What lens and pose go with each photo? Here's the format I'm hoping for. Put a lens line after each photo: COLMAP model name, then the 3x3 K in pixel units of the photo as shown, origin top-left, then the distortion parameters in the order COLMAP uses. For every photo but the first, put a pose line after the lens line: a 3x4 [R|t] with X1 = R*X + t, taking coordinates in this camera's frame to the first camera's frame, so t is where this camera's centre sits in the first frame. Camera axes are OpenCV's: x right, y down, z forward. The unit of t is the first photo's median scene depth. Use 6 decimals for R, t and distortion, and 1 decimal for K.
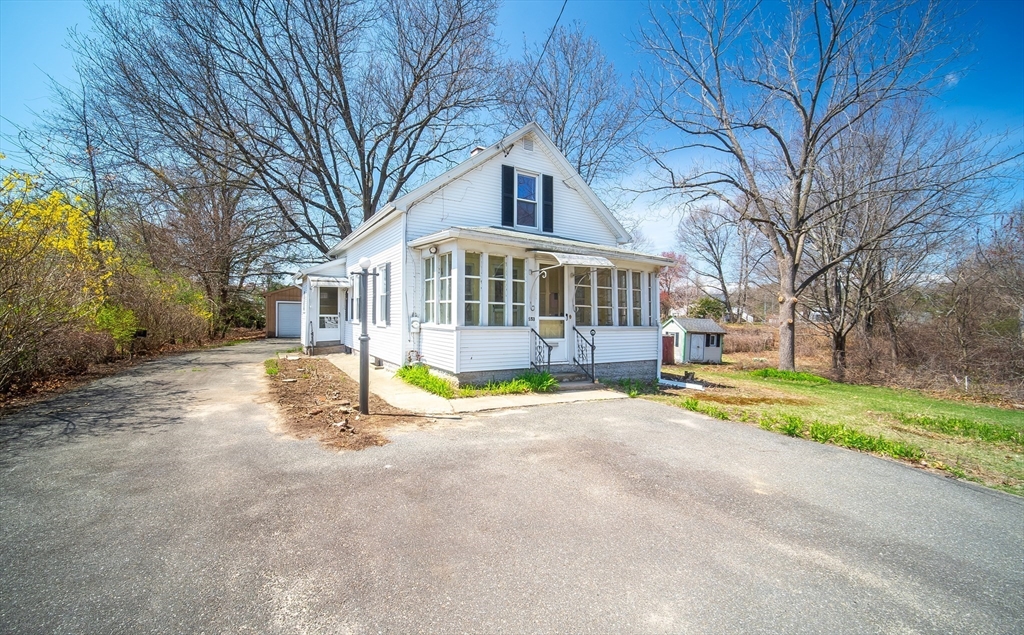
lens RADIAL K [[393.5, 0, 488.1], [0, 393.5, 312.2], [0, 0, 1]] dist [0.000075, 0.000137]
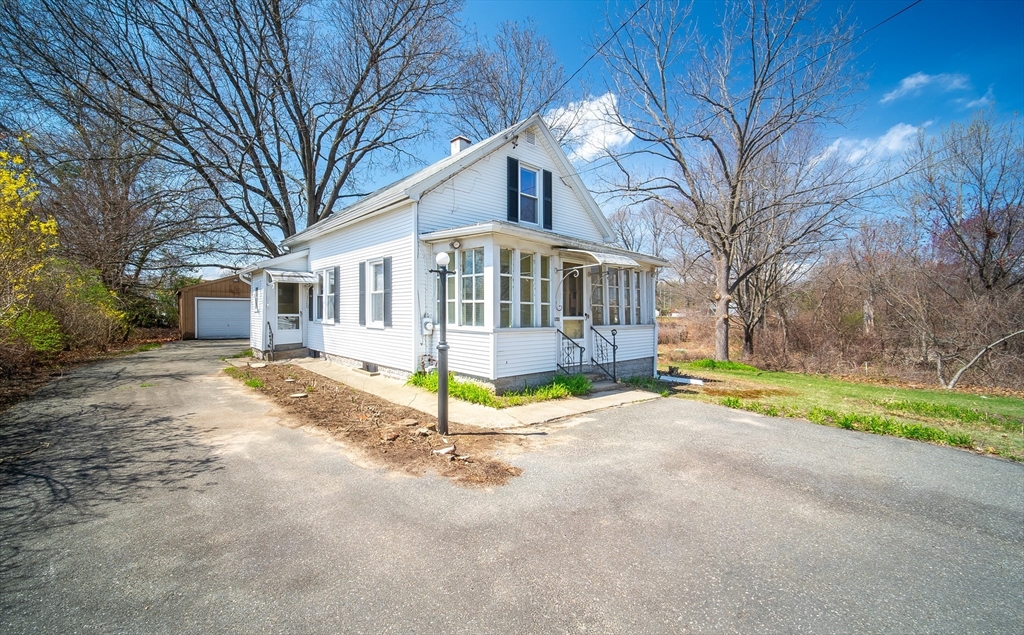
lens RADIAL K [[393.5, 0, 488.1], [0, 393.5, 312.2], [0, 0, 1]] dist [0.000075, 0.000137]
pose [[0.981245, -0.005868, 0.192676, -0.195573], [0.003603, 0.999920, 0.012104, -0.010011], [-0.192731, -0.011182, 0.981188, 0.071166]]
